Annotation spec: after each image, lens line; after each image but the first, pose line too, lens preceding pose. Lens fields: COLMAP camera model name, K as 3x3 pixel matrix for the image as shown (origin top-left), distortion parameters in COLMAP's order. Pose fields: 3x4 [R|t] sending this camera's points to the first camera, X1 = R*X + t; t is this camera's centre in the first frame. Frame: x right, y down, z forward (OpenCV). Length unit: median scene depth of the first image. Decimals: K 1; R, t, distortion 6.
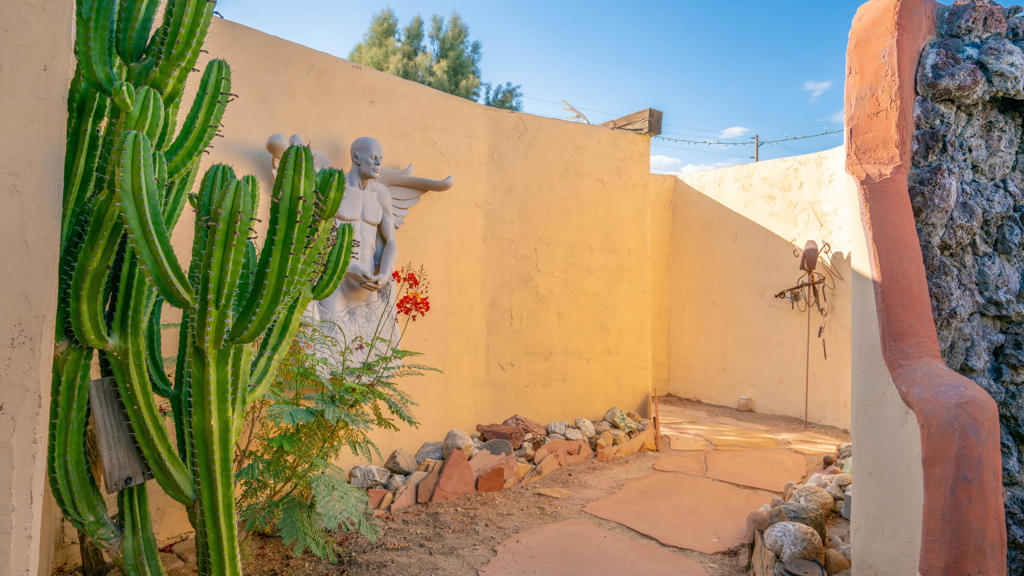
lens RADIAL K [[717.9, 0, 515.5], [0, 717.9, 261.4], [0, 0, 1]] dist [0.032282, 0.006500]
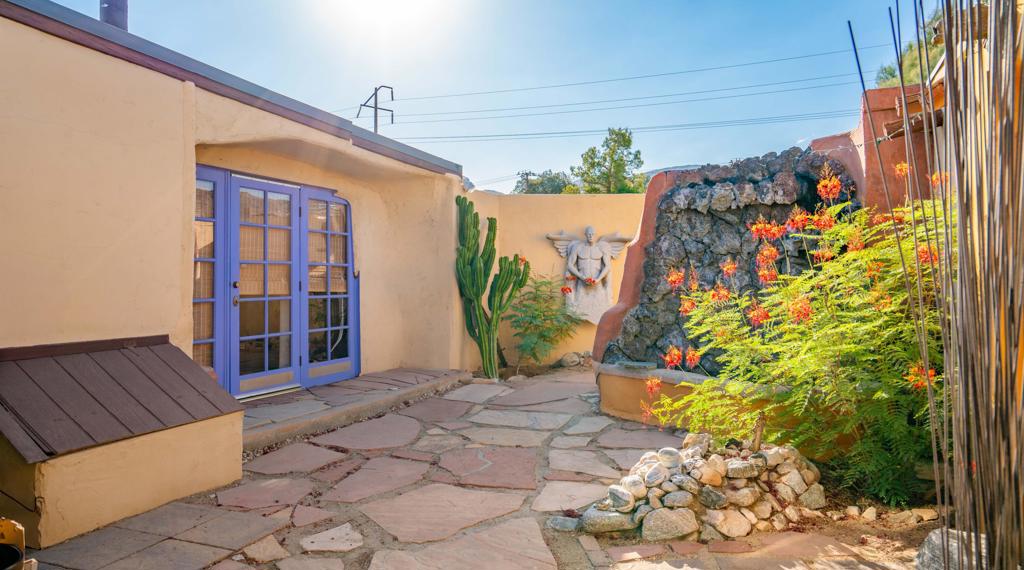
lens RADIAL K [[696.4, 0, 494.9], [0, 696.4, 262.4], [0, 0, 1]] dist [0.032964, 0.002974]
pose [[0.577714, -0.043624, -0.815073, 2.311115], [0.045581, 0.998737, -0.021147, -0.004424], [0.814966, -0.024935, 0.578972, -1.056826]]
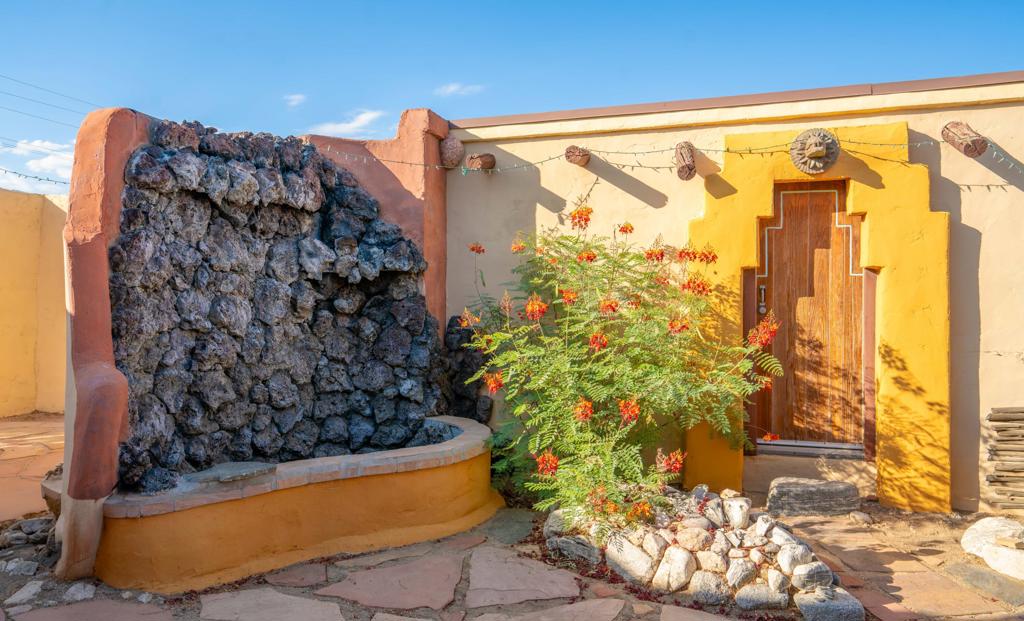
lens RADIAL K [[693.6, 0, 518.9], [0, 693.6, 300.9], [0, 0, 1]] dist [-0.022805, 0.019000]
pose [[0.734369, -0.023695, 0.678336, 0.176595], [-0.005972, 0.999126, 0.041366, -0.051760], [-0.678724, -0.034429, 0.733586, -0.559091]]
